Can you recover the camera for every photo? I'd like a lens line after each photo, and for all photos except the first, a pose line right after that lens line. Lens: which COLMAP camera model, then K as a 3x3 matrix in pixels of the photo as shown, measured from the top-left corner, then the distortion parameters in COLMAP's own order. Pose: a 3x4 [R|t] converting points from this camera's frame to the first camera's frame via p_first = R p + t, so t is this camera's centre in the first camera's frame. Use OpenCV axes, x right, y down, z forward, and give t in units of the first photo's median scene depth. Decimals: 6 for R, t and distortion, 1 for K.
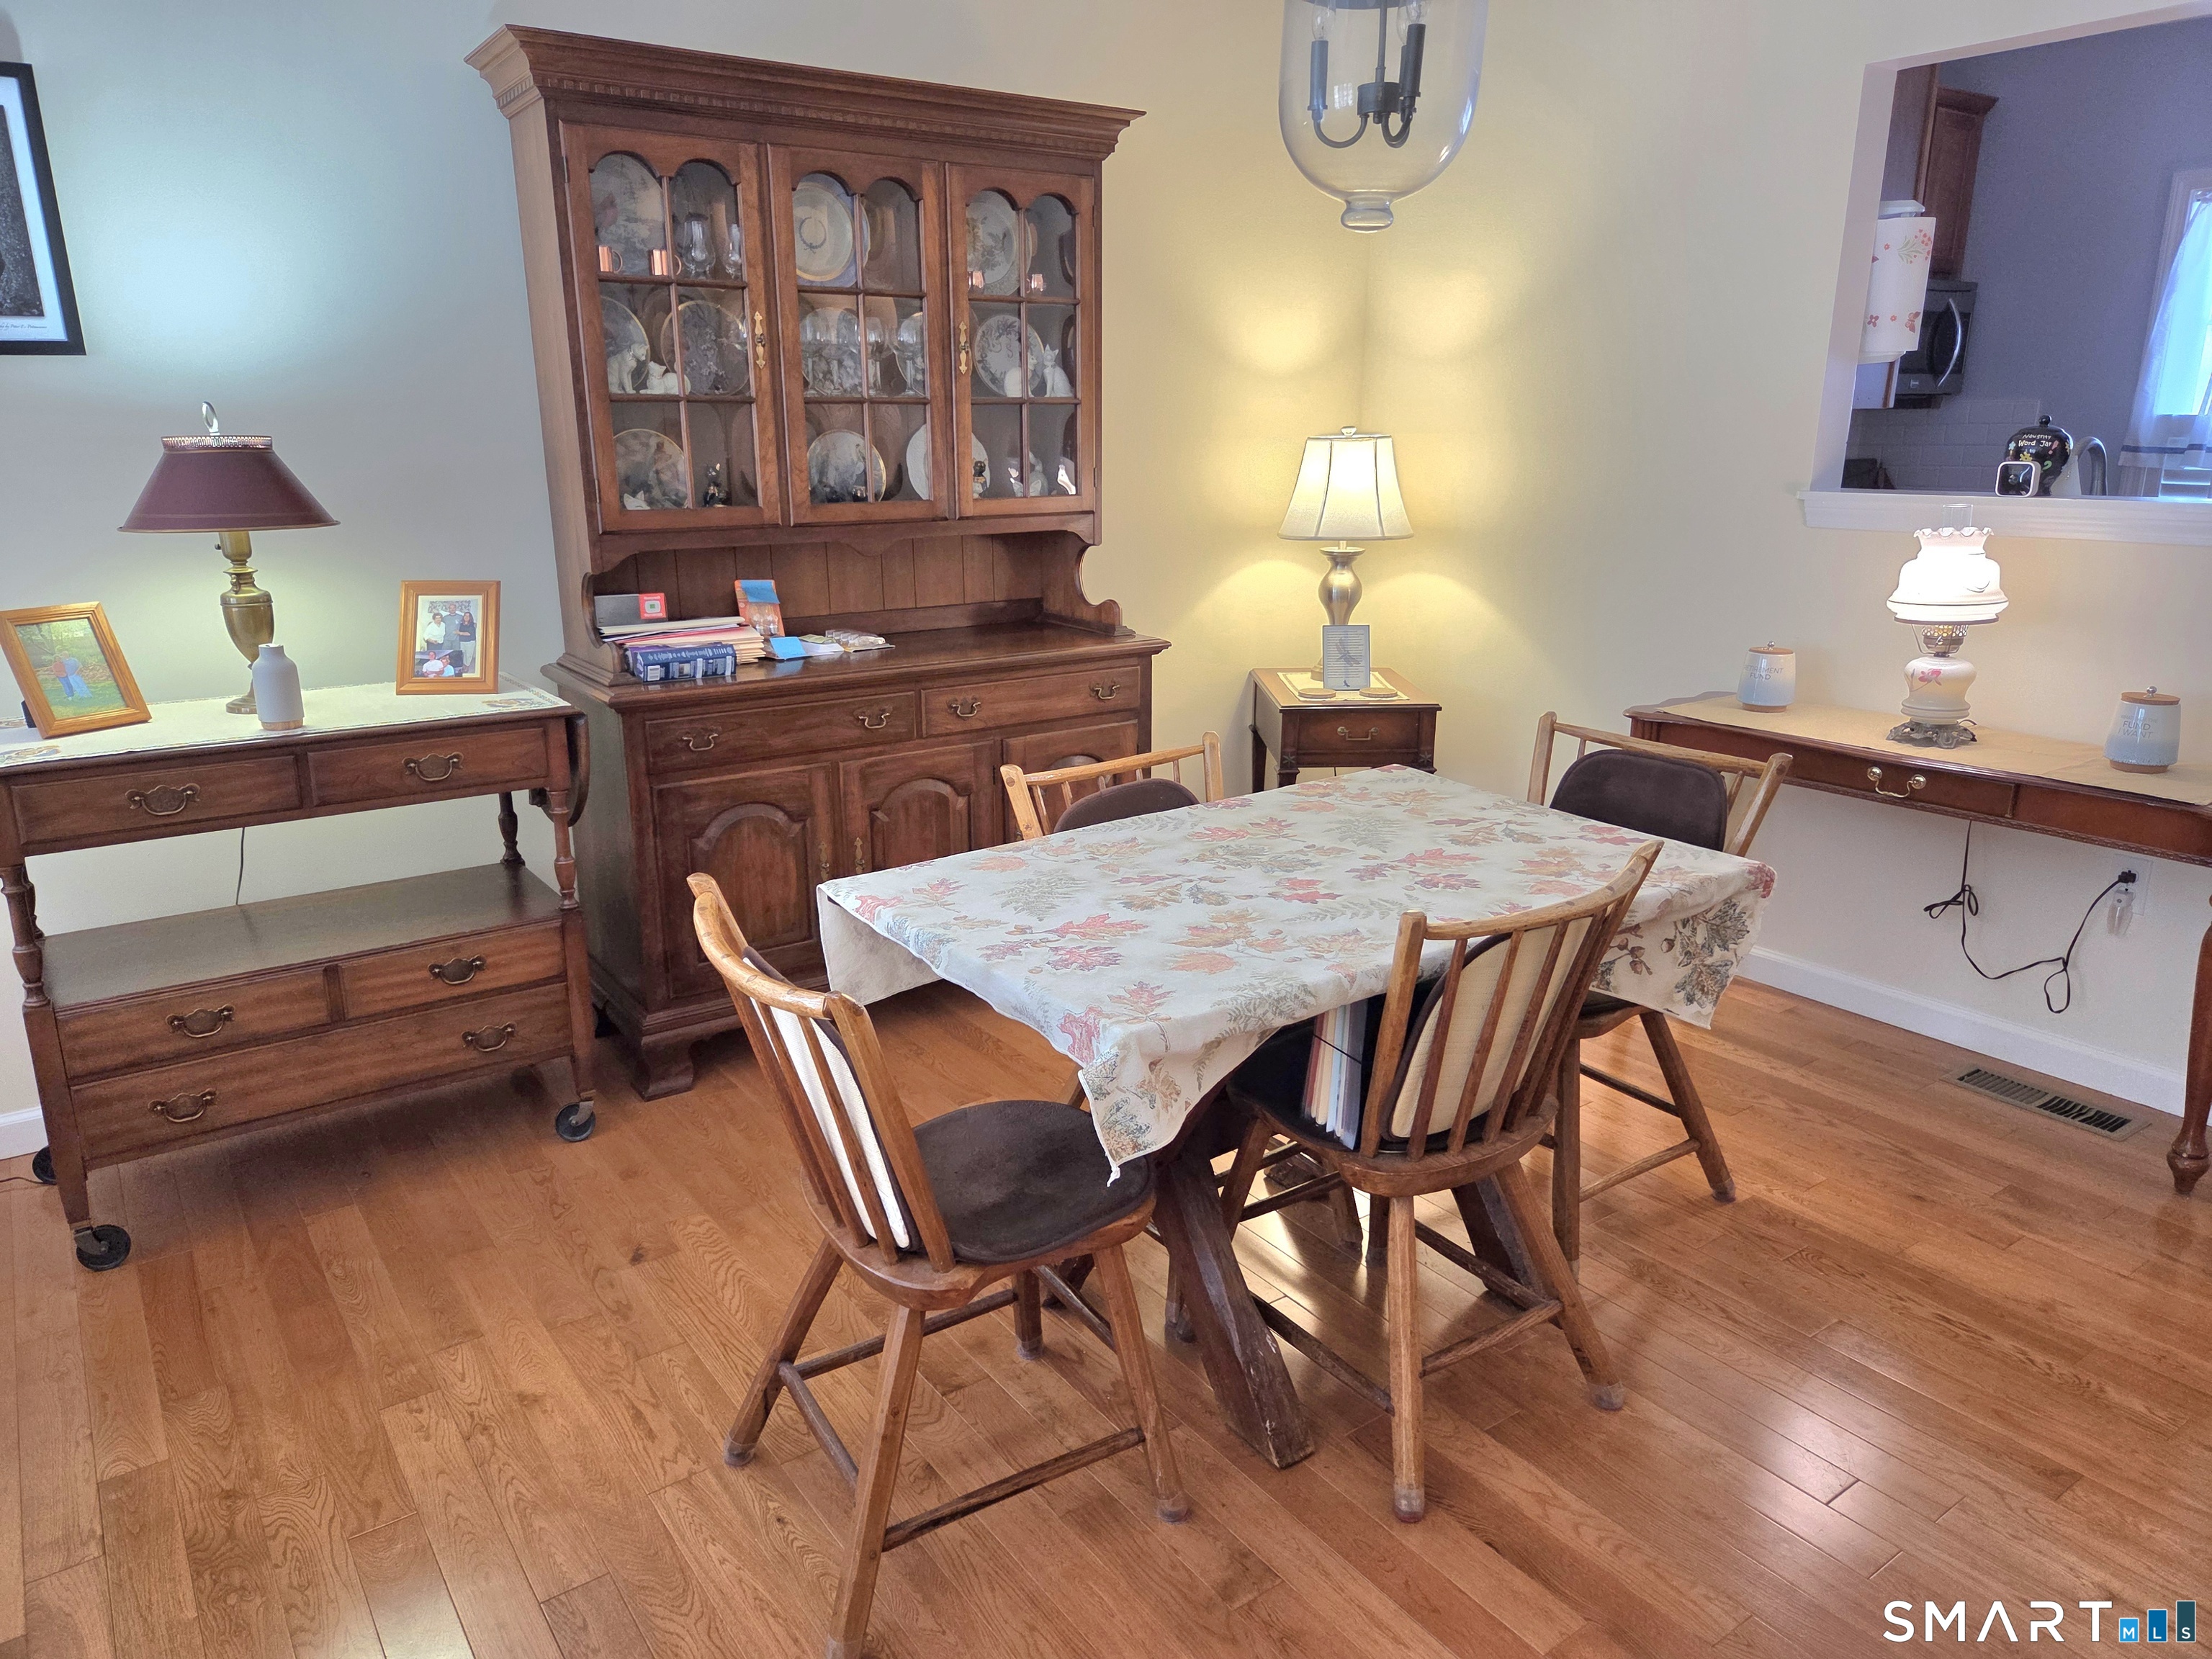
lens RADIAL K [[1493.4, 0, 1096.1], [0, 1493.4, 832.6], [0, 0, 1]] dist [0.066796, -0.032350]
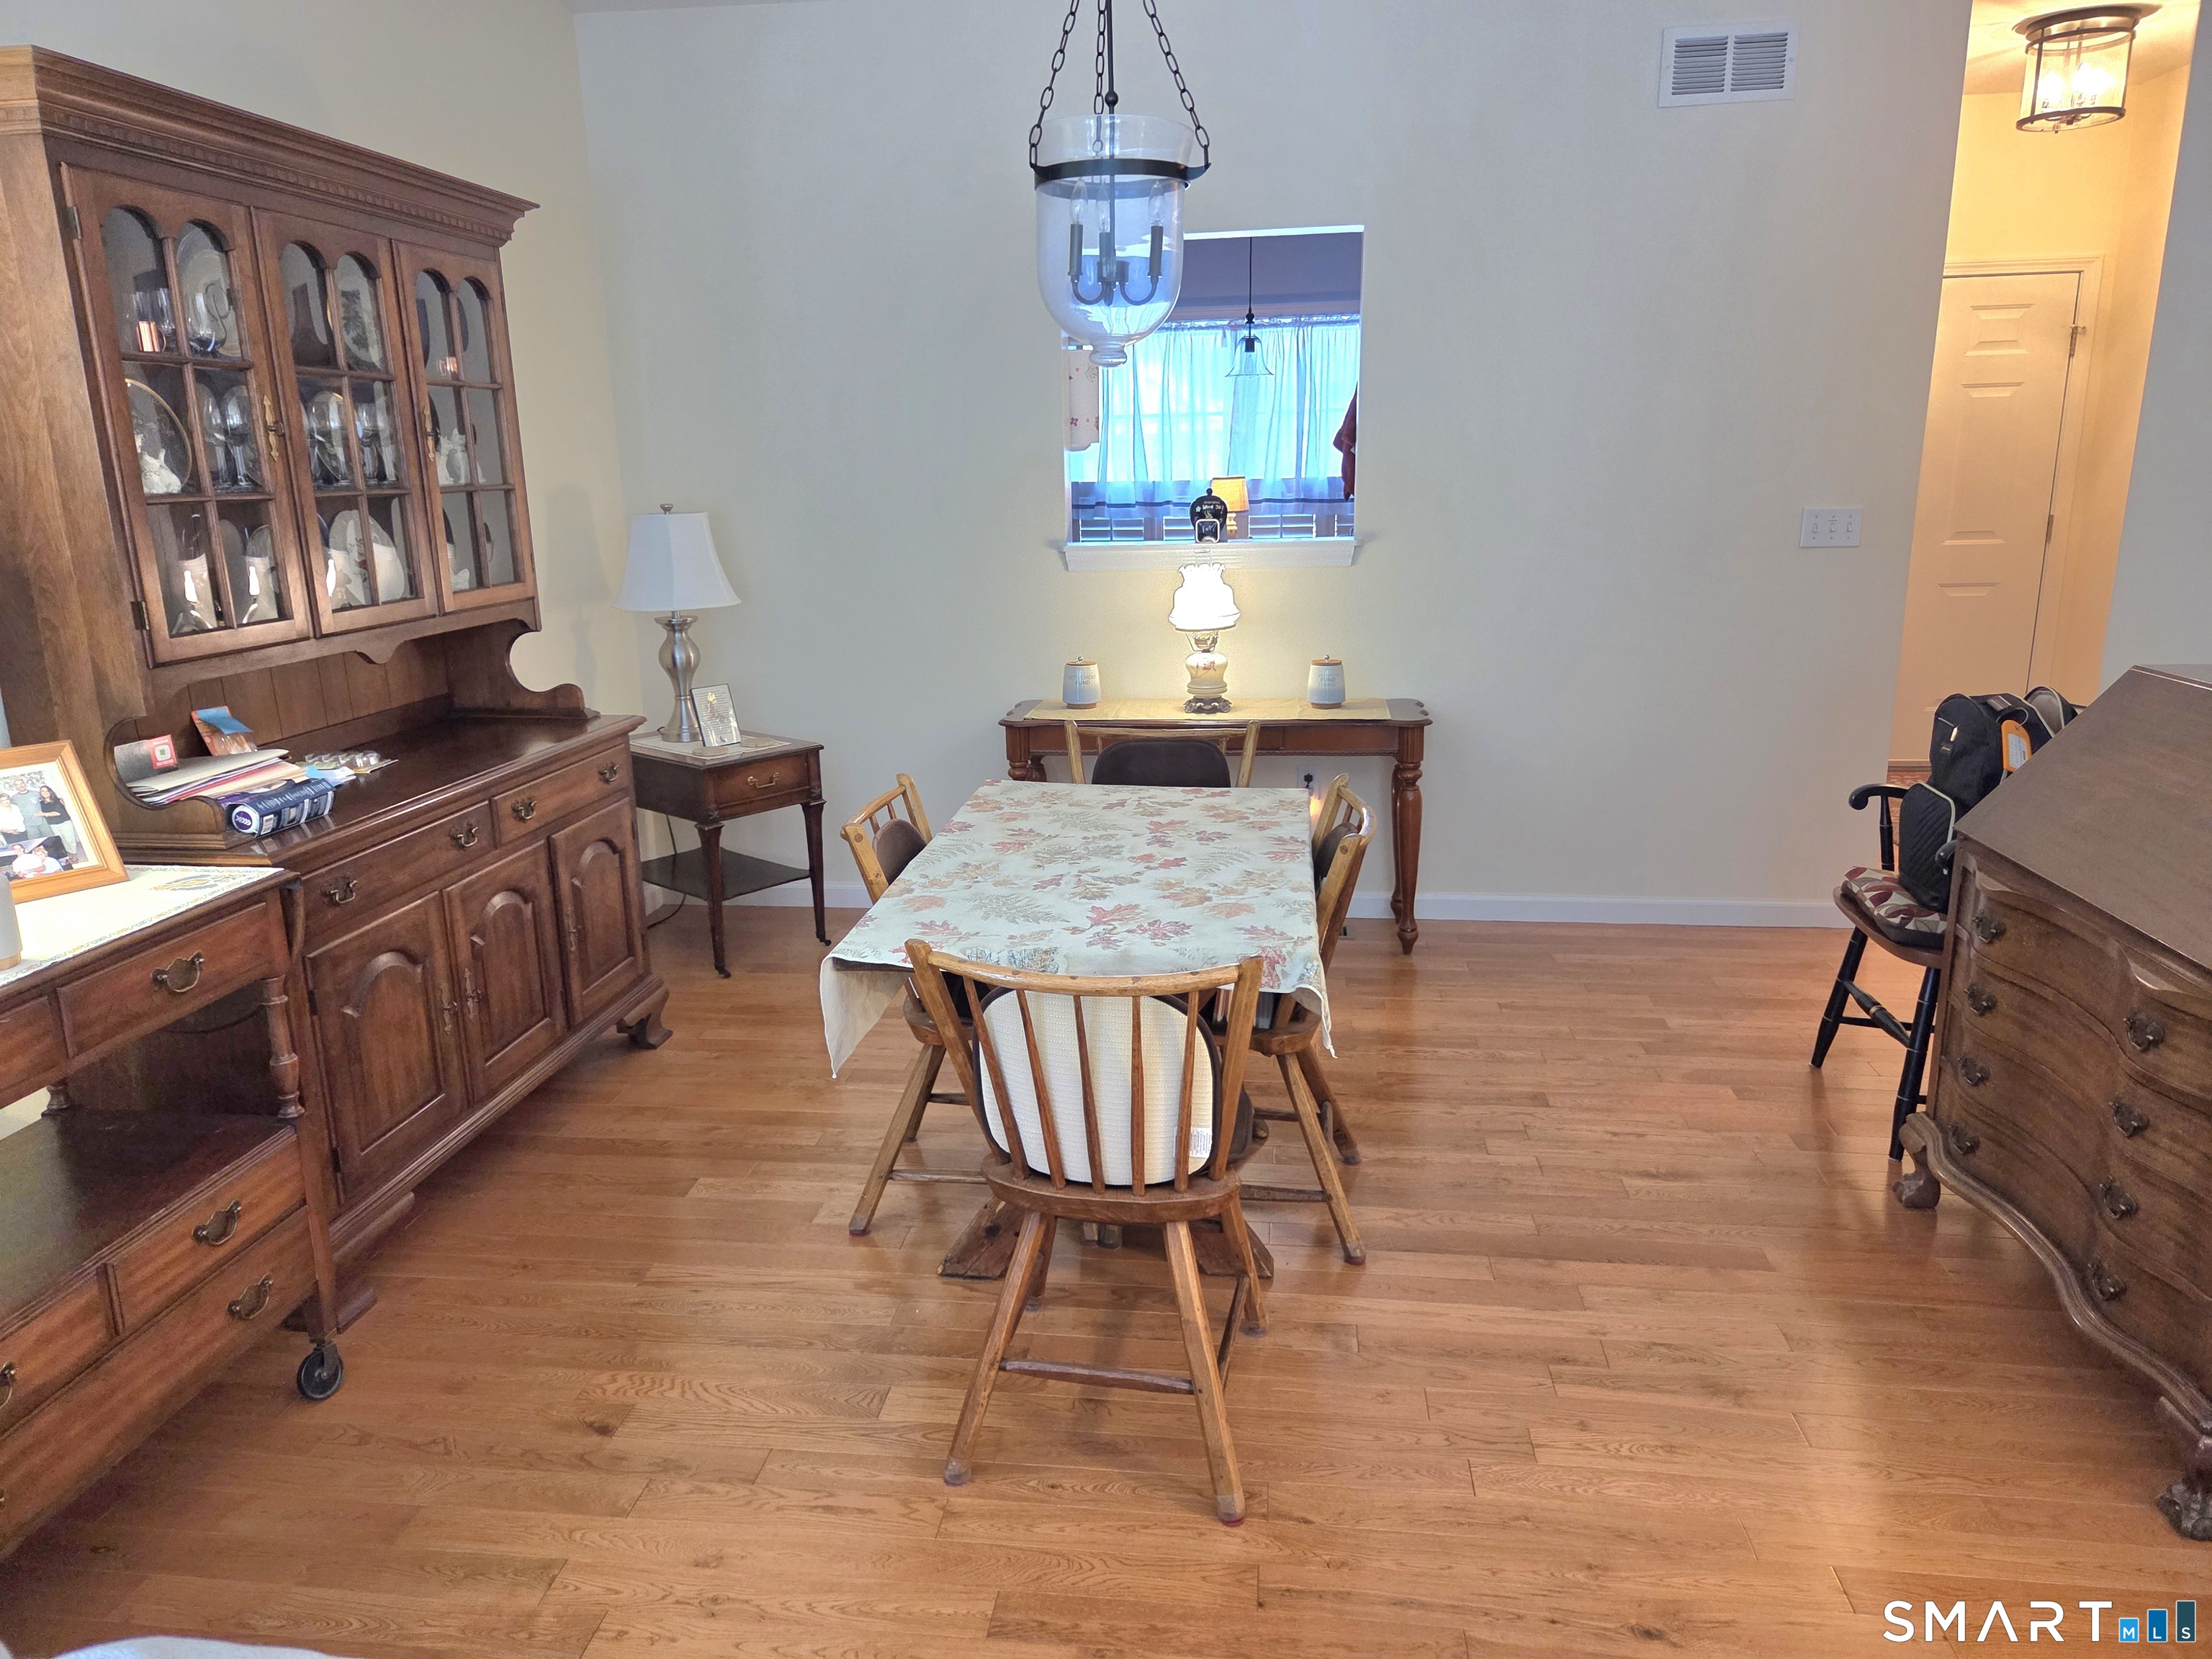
lens RADIAL K [[1493.4, 0, 1106.0], [0, 1493.4, 825.0], [0, 0, 1]] dist [0.066796, -0.032350]
pose [[0.672288, -0.186765, 0.716344, -0.614568], [0.214970, 0.975208, 0.052507, -0.052771], [-0.708391, 0.118692, 0.695769, 0.090225]]
